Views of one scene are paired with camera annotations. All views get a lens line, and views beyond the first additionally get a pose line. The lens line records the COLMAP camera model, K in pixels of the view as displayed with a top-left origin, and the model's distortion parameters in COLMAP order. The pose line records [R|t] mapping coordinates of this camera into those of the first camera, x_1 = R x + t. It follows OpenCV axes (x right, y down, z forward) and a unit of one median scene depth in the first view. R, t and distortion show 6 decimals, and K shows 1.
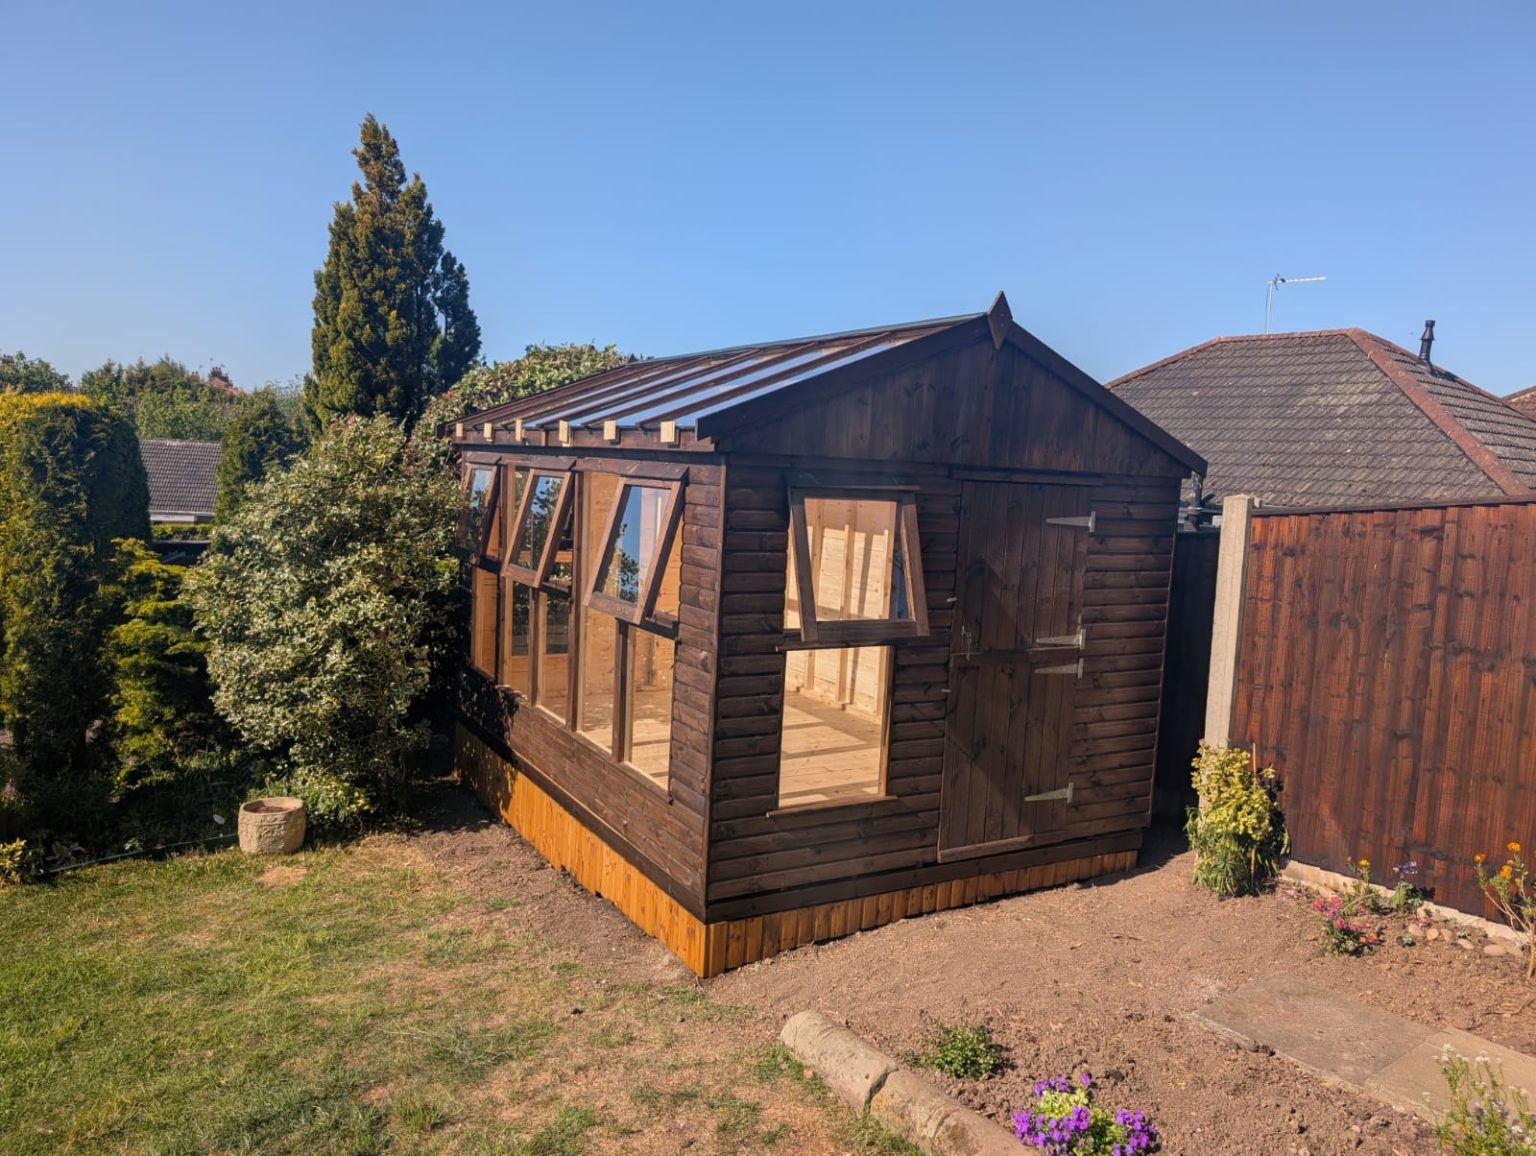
lens RADIAL K [[1044.3, 0, 775.7], [0, 1044.3, 590.4], [0, 0, 1]] dist [0.009118, -0.005653]
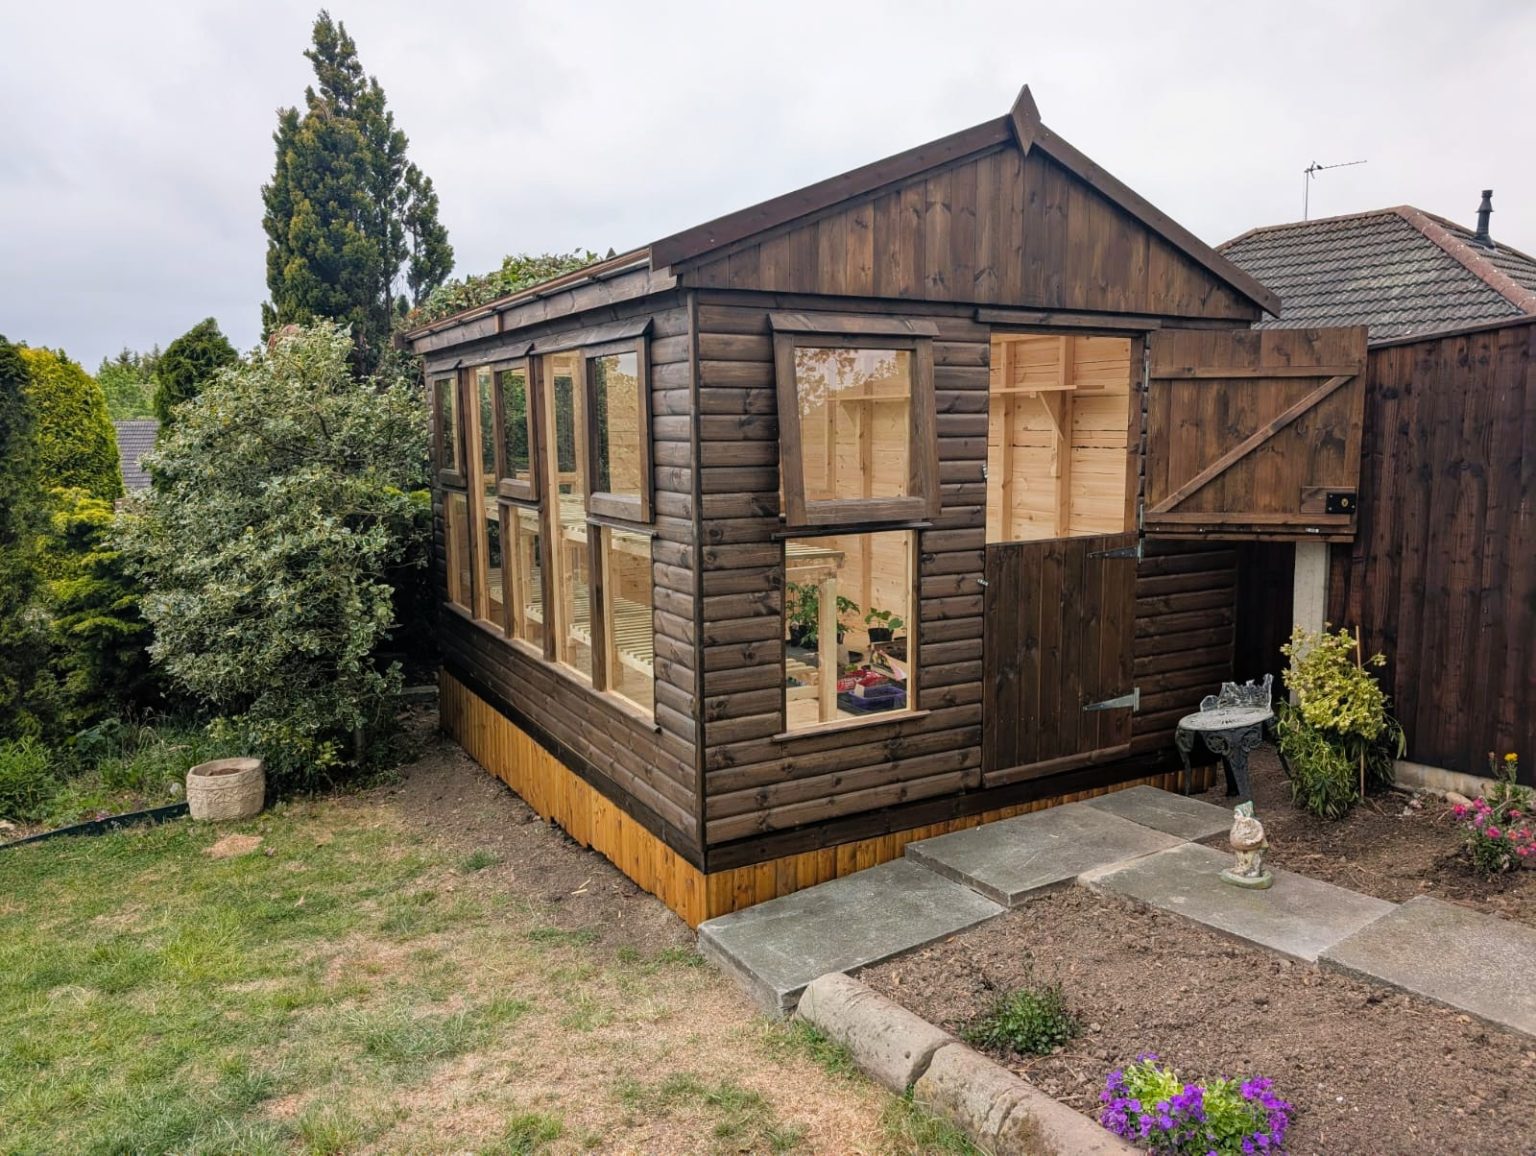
lens RADIAL K [[1046.4, 0, 786.1], [0, 1046.4, 572.8], [0, 0, 1]] dist [0.004794, 0.003774]
pose [[0.998217, -0.056054, -0.020525, 0.021082], [0.056587, 0.998050, 0.026361, 0.050764], [0.019008, -0.027475, 0.999442, 0.144398]]
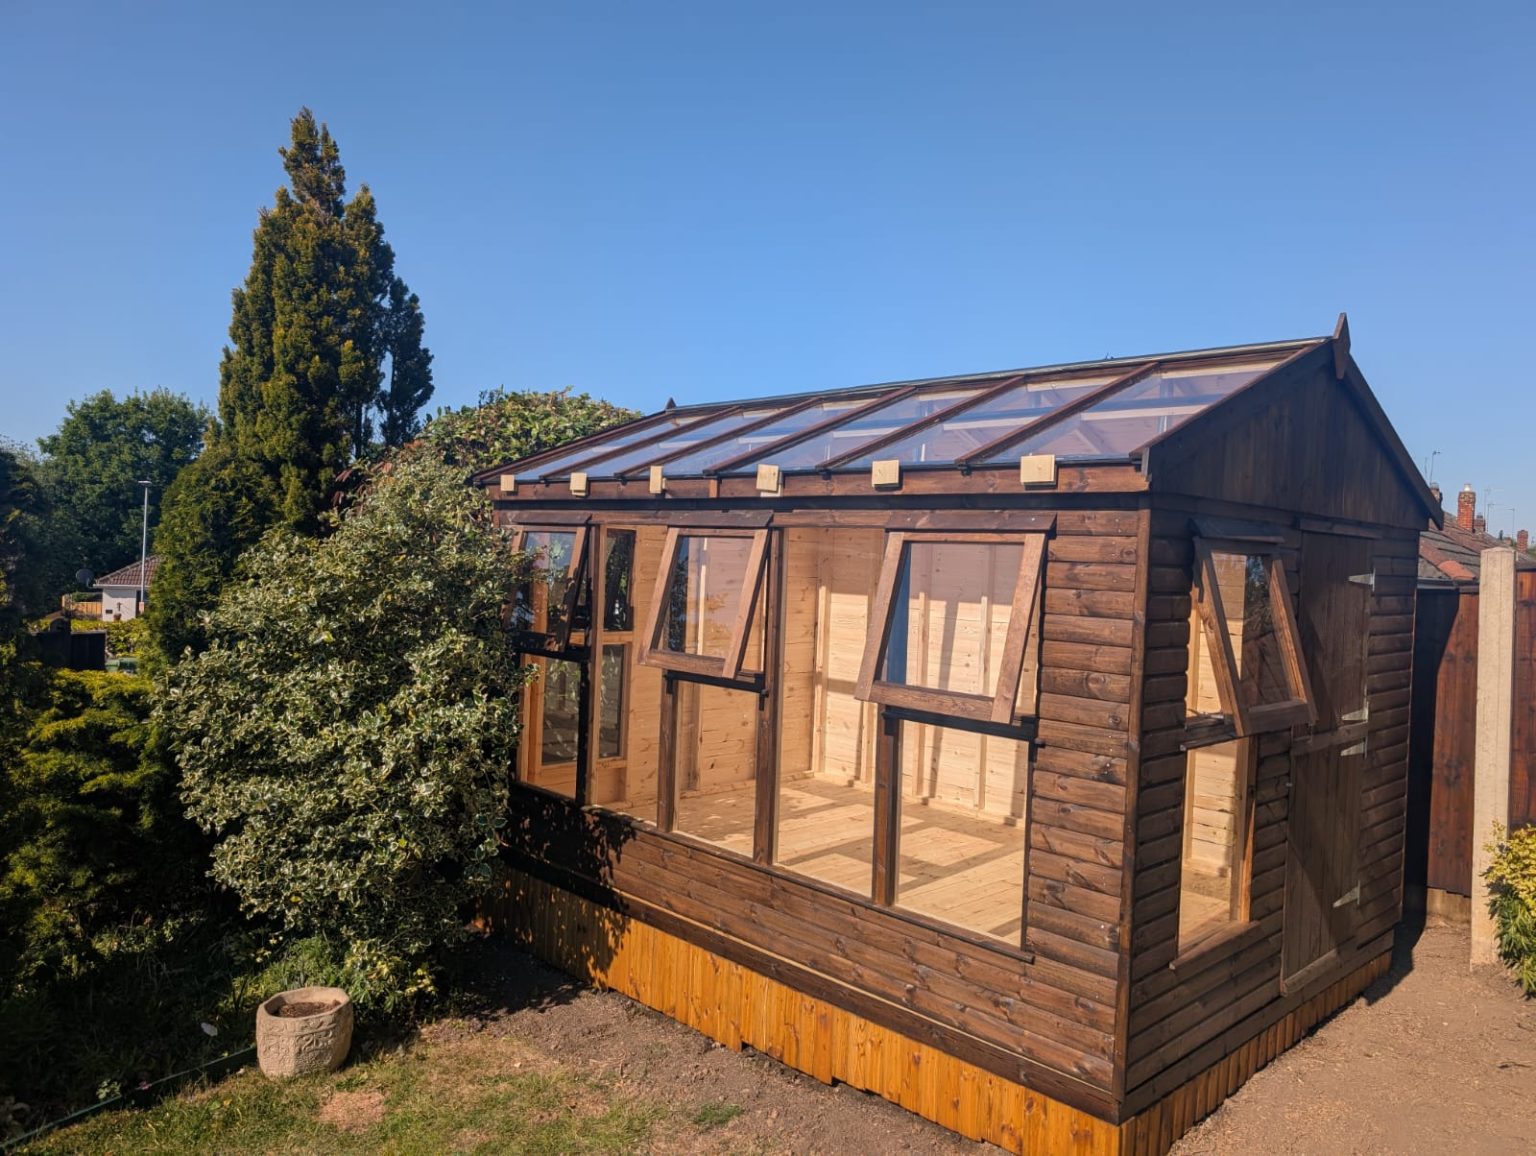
lens RADIAL K [[1044.3, 0, 775.7], [0, 1044.3, 590.4], [0, 0, 1]] dist [0.009118, -0.005653]
pose [[0.972022, -0.020893, 0.233958, -0.371183], [0.037472, 0.997073, -0.066640, -0.015251], [-0.231881, 0.073542, 0.969960, 0.243109]]
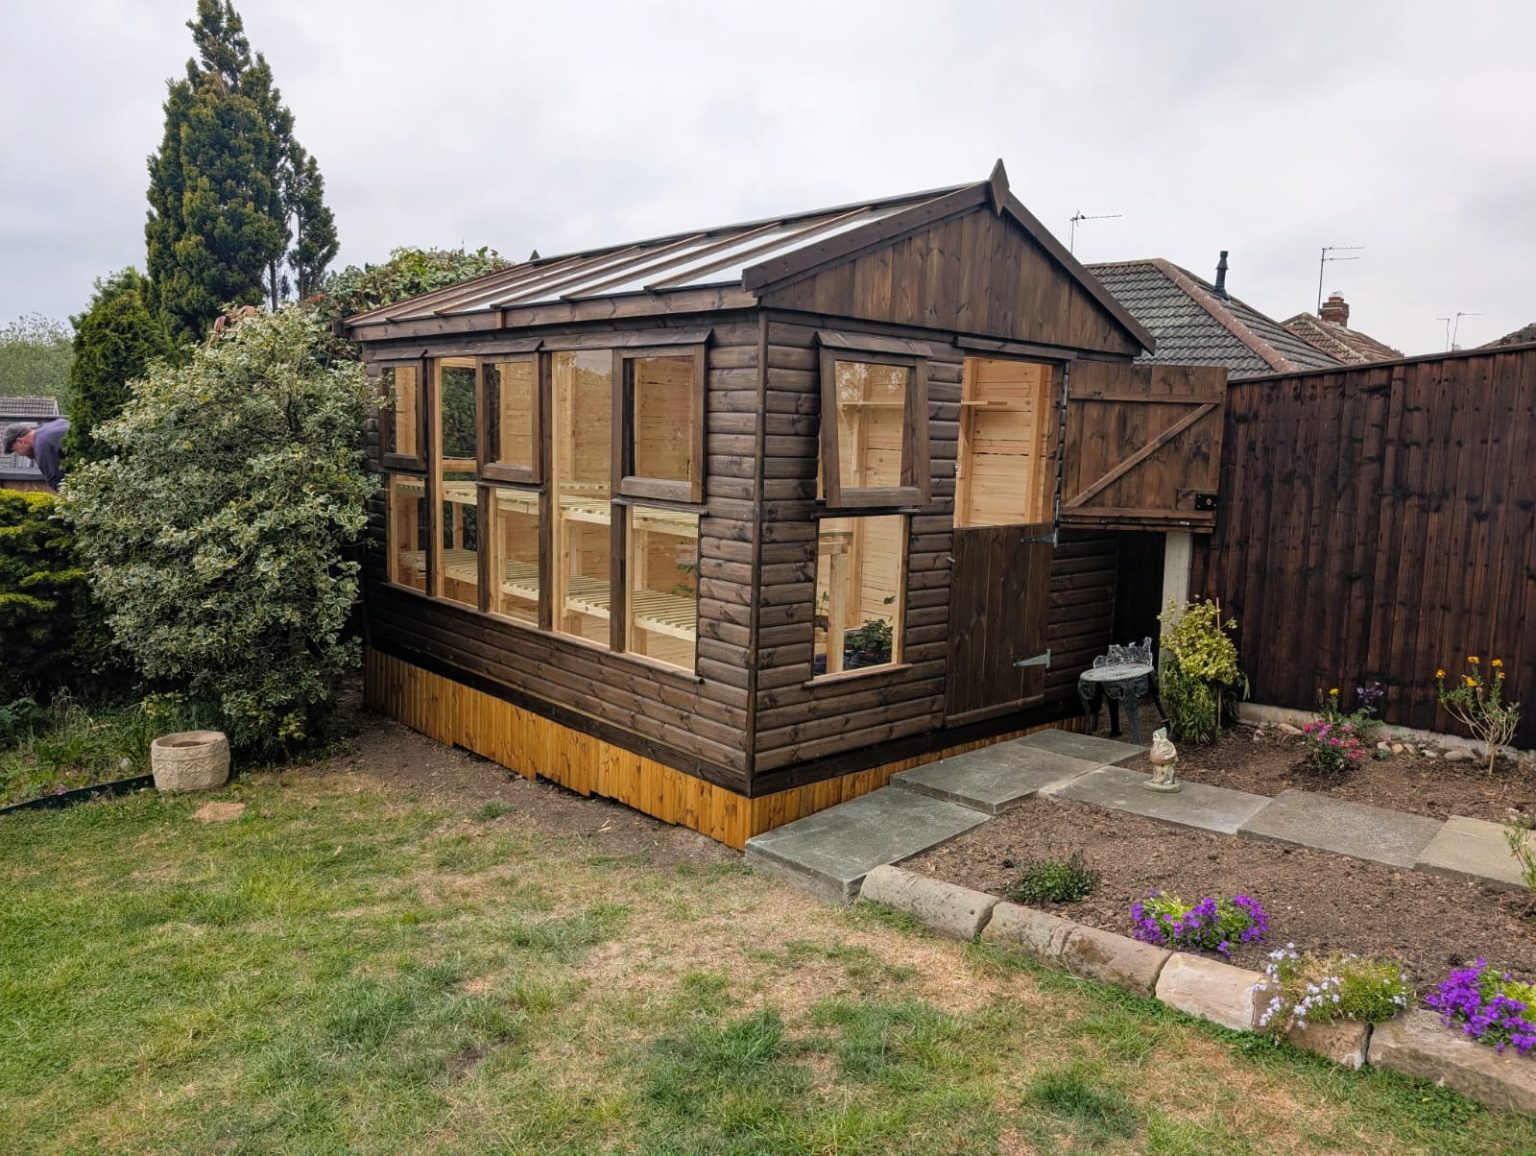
lens RADIAL K [[1038.7, 0, 768.0], [0, 1038.7, 578.0], [0, 0, 1]] dist [0.012007, -0.003006]
pose [[0.980235, -0.046741, 0.192233, -0.181295], [0.040081, 0.998459, 0.038393, 0.059866], [-0.193732, -0.029930, 0.980598, 0.036942]]
